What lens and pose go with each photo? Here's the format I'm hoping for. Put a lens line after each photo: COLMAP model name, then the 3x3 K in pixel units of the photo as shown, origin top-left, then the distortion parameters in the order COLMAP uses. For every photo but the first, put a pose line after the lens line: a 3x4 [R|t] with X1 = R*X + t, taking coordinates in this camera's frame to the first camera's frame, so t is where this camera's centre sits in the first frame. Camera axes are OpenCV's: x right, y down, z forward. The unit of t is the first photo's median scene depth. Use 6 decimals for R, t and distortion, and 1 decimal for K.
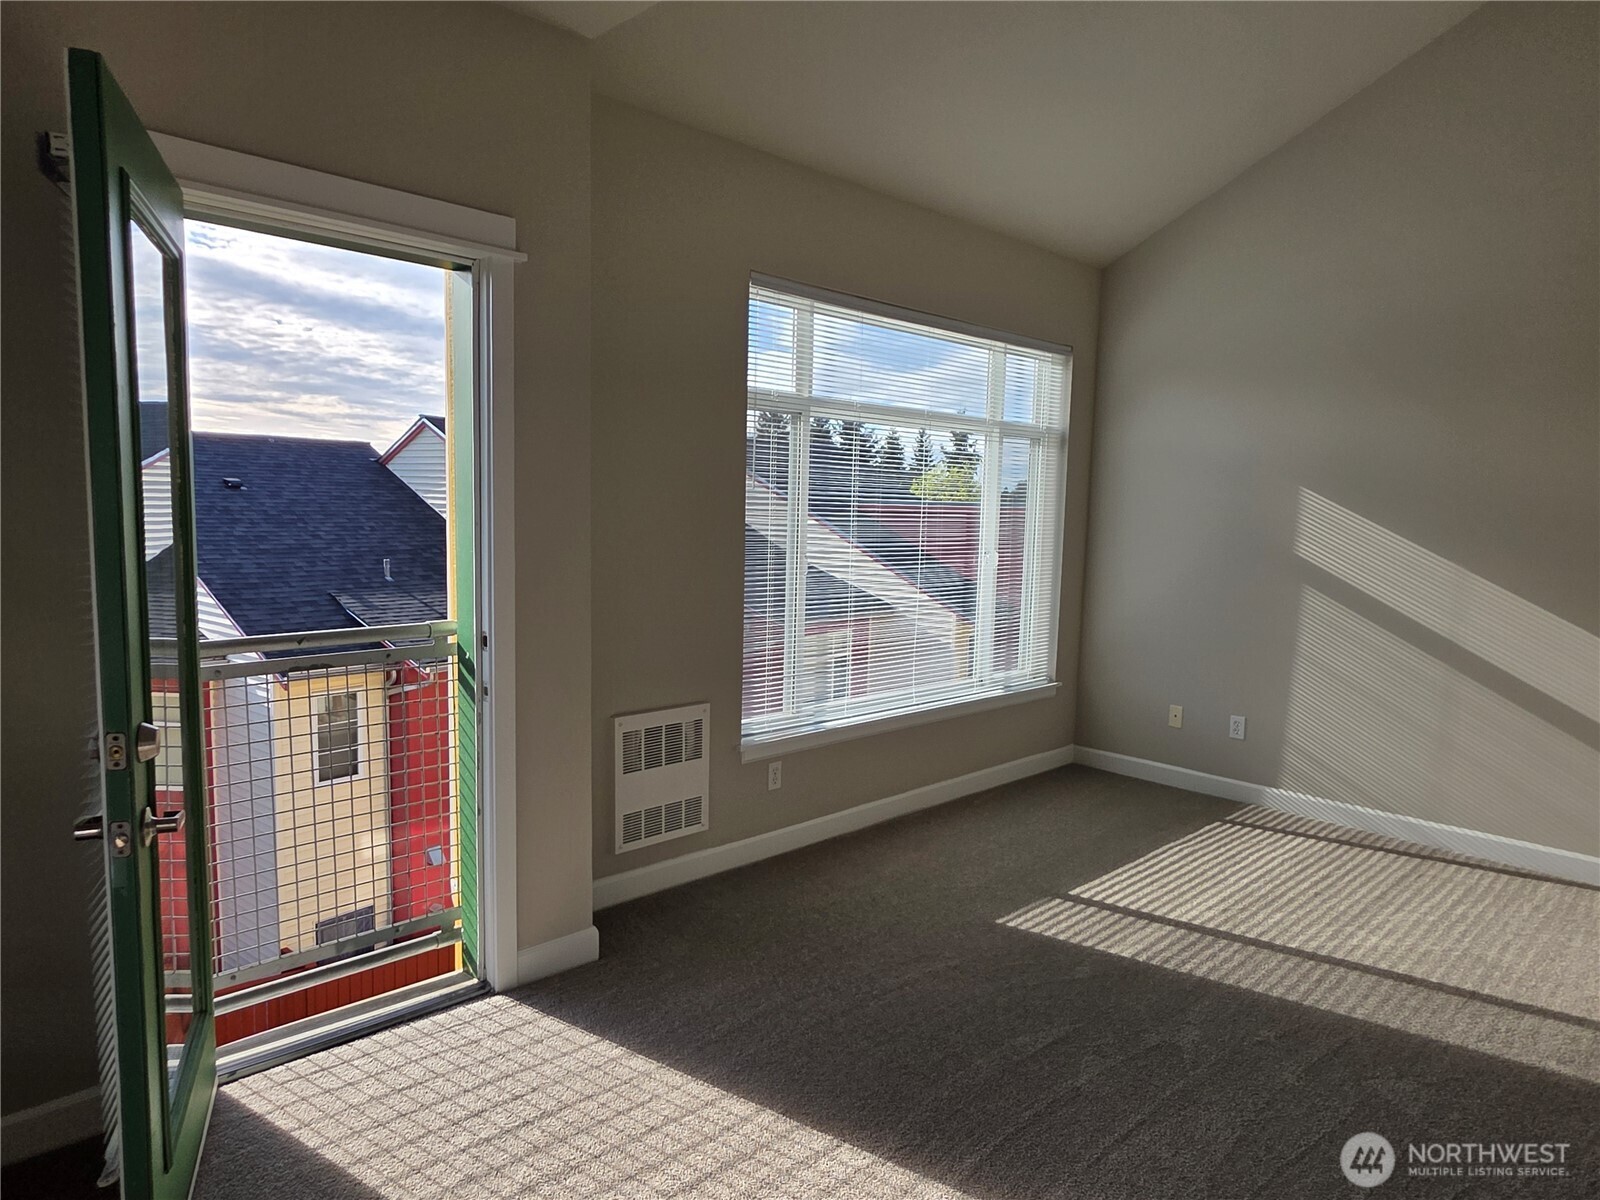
lens RADIAL K [[1005.0, 0, 801.8], [0, 1005.0, 630.9], [0, 0, 1]] dist [0.065743, -0.052468]
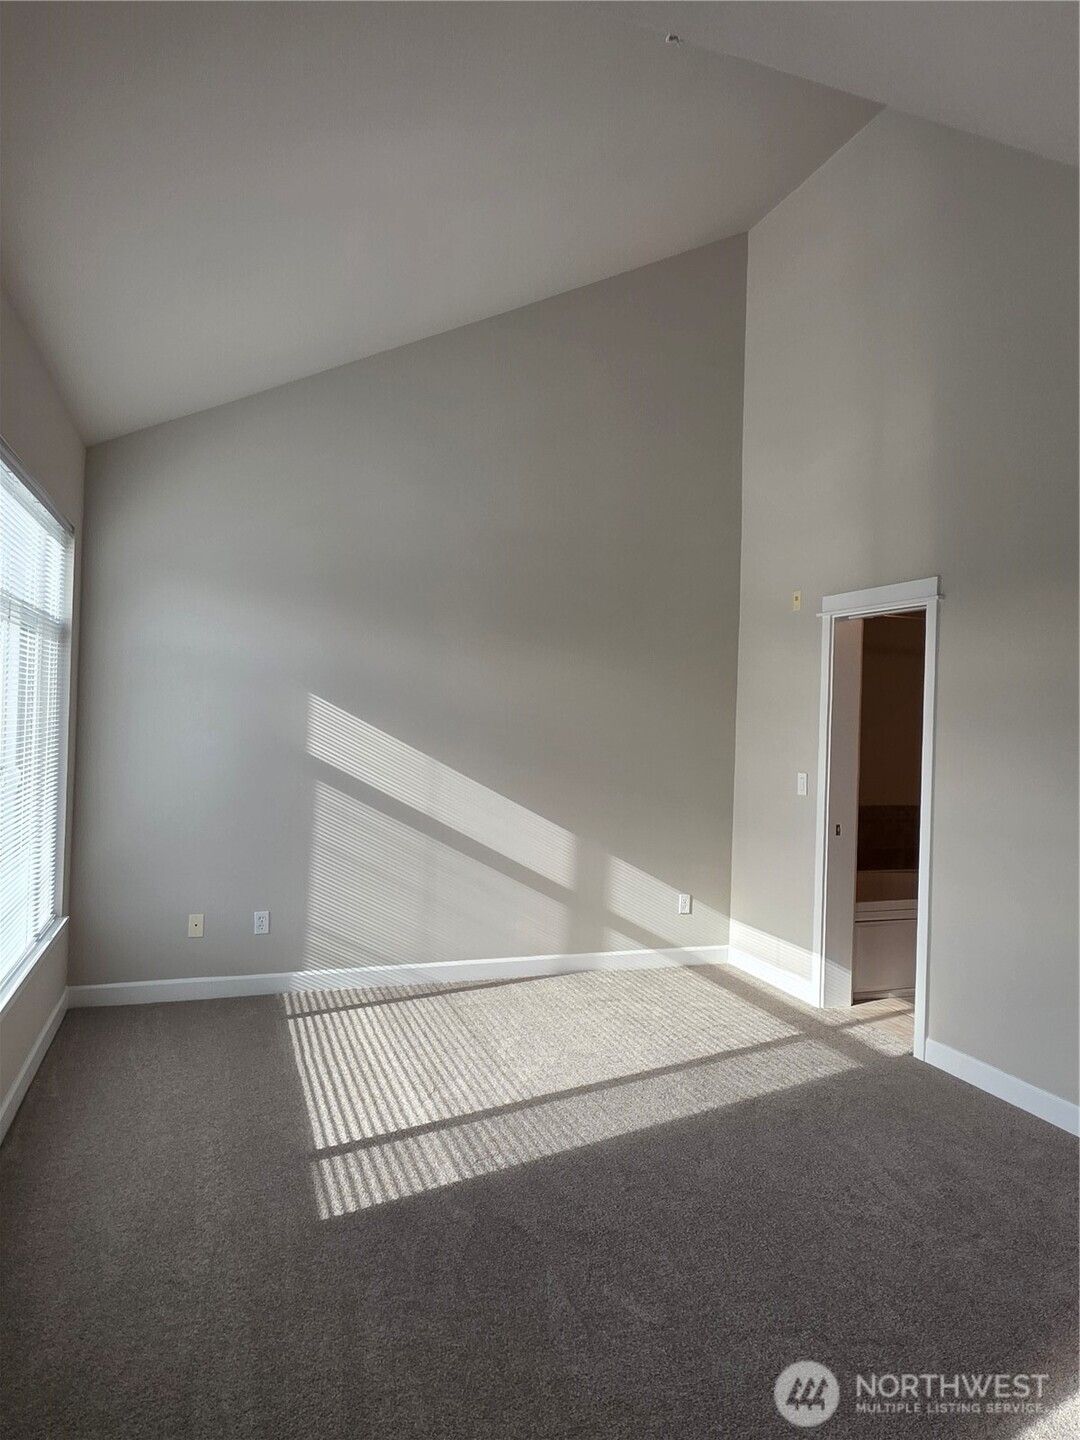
lens RADIAL K [[904.5, 0, 540.0], [0, 904.5, 720.0], [0, 0, 1]] dist [0.065743, -0.052468]
pose [[0.420643, -0.018309, 0.907041, -0.328158], [0.093786, 0.995317, -0.023403, -0.069860], [-0.902365, 0.094912, 0.420391, 0.381294]]
